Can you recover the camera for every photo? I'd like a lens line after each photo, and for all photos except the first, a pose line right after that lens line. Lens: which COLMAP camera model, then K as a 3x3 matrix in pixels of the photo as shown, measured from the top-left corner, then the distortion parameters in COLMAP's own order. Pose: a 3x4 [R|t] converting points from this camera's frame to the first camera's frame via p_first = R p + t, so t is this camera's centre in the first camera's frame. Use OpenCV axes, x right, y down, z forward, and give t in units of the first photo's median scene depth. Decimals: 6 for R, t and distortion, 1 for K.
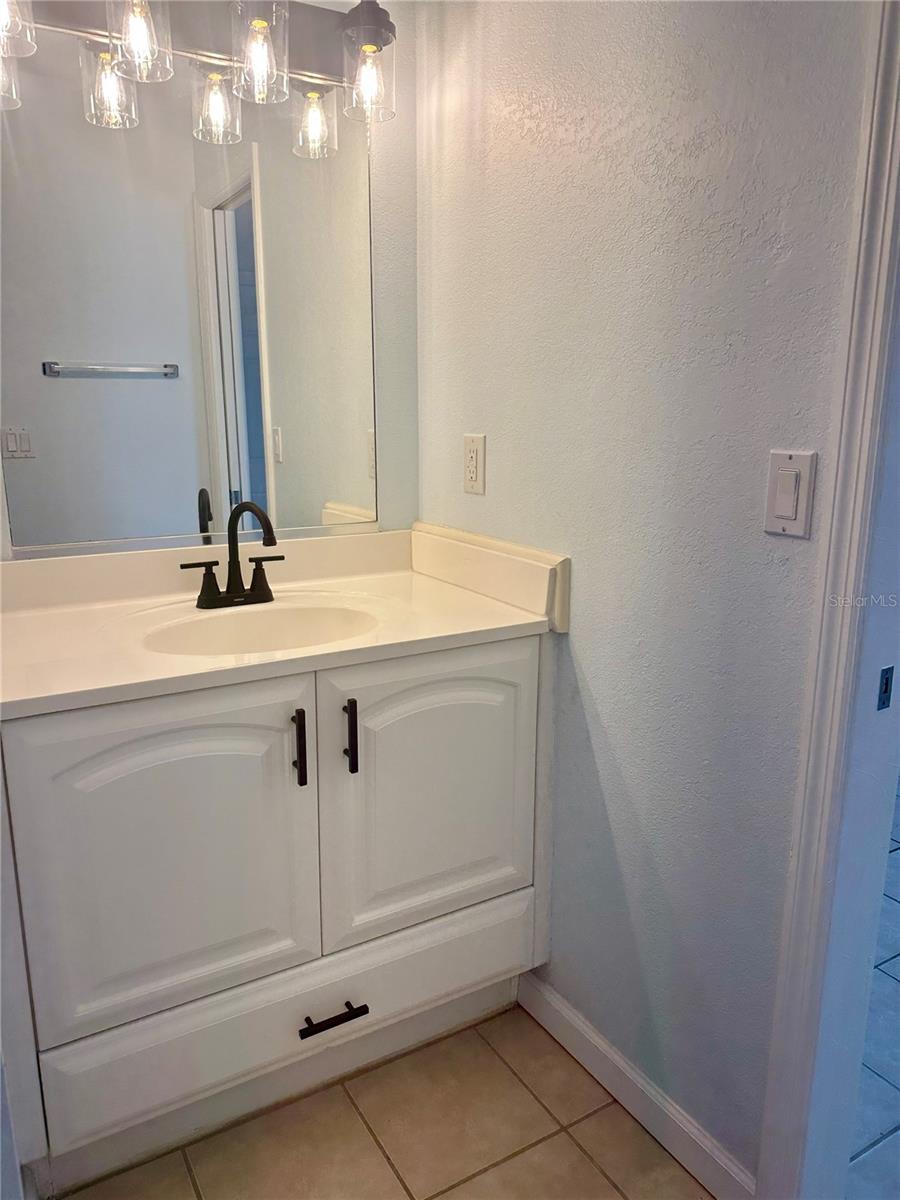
lens RADIAL K [[876.4, 0, 454.5], [0, 876.4, 599.9], [0, 0, 1]] dist [0.070188, -0.002387]
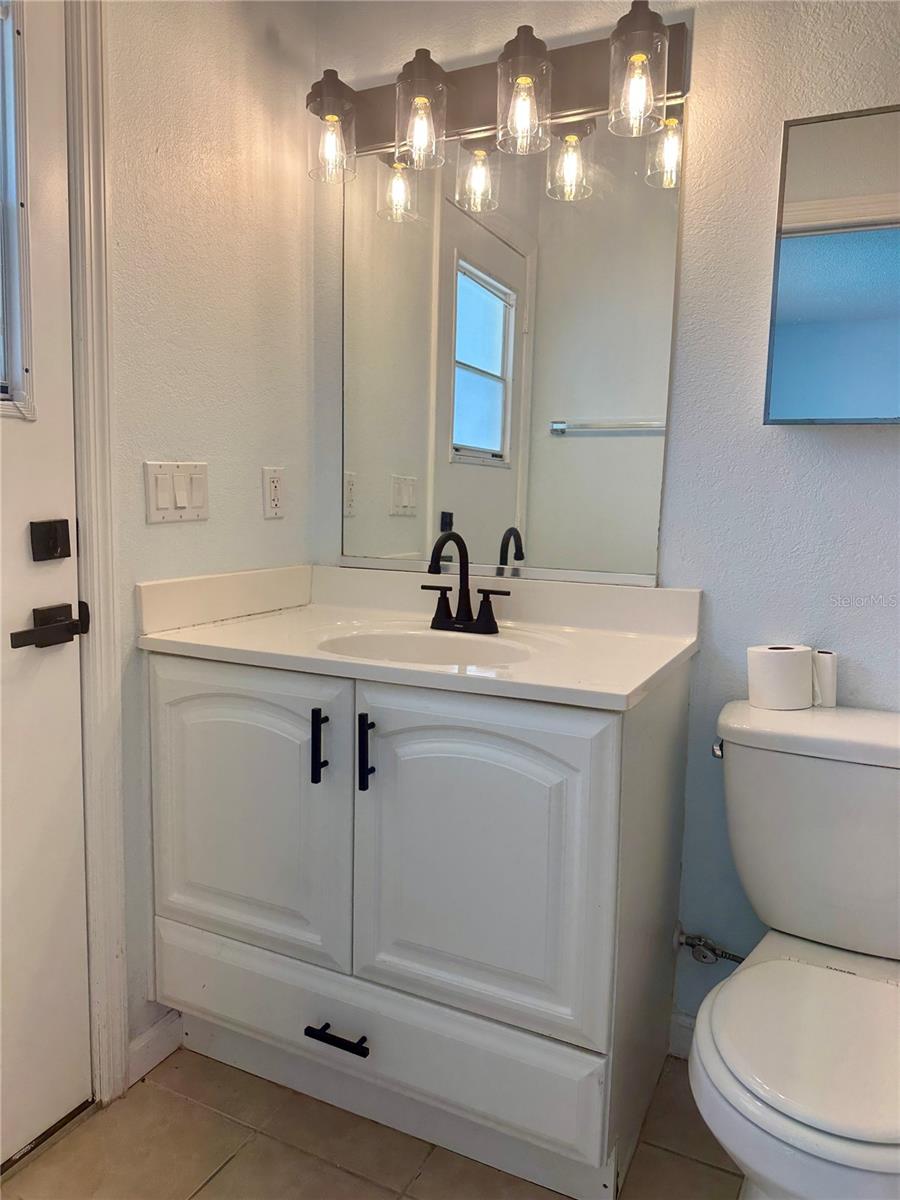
lens RADIAL K [[849.1, 0, 460.2], [0, 849.1, 603.7], [0, 0, 1]] dist [0.073469, -0.092617]
pose [[0.543785, 0.112314, -0.831675, 0.600037], [-0.200410, 0.979711, 0.001270, -0.028290], [0.814944, 0.165985, 0.555262, 0.444484]]
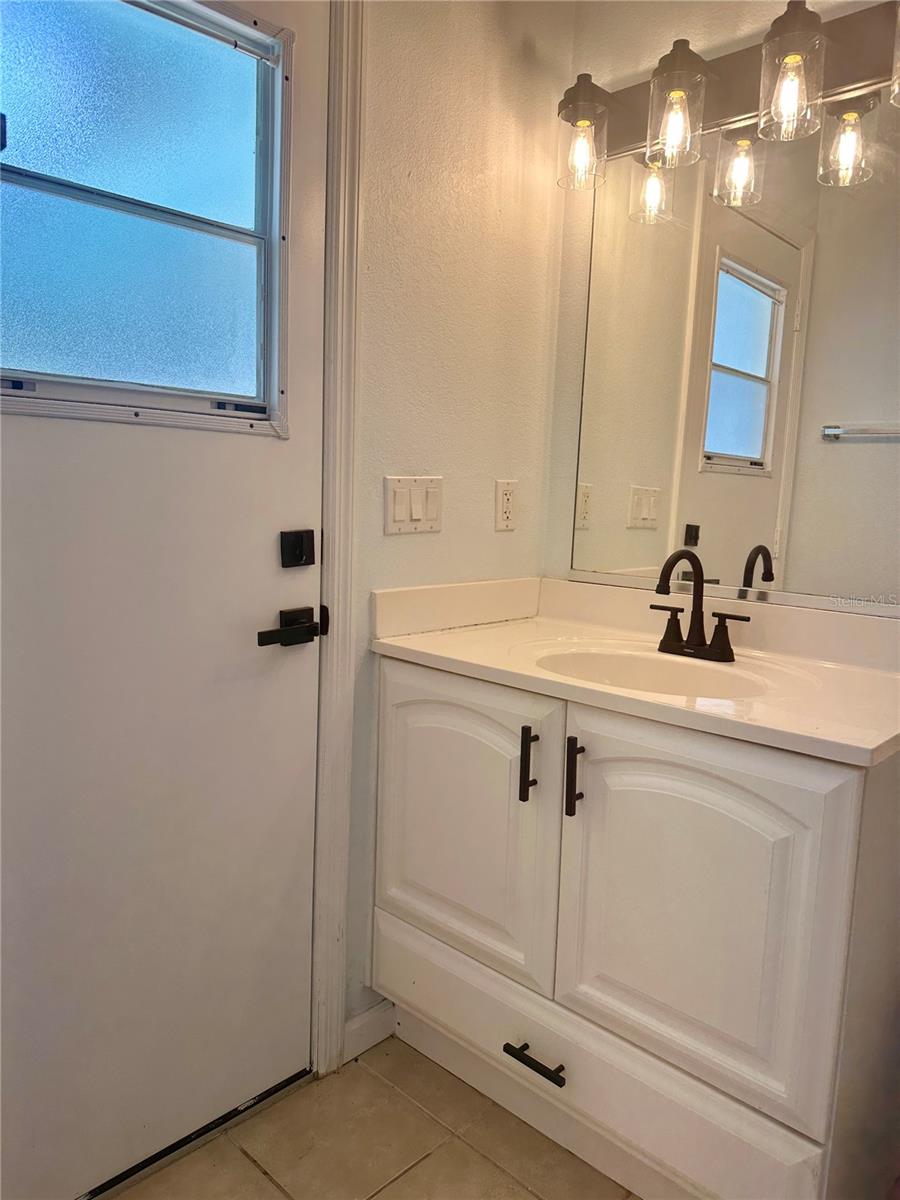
lens RADIAL K [[849.1, 0, 453.6], [0, 849.1, 613.1], [0, 0, 1]] dist [0.073469, -0.092617]
pose [[0.269397, 0.138565, -0.953008, 0.592238], [-0.243469, 0.967247, 0.071811, -0.045502], [0.931745, 0.212682, 0.294310, 0.475367]]
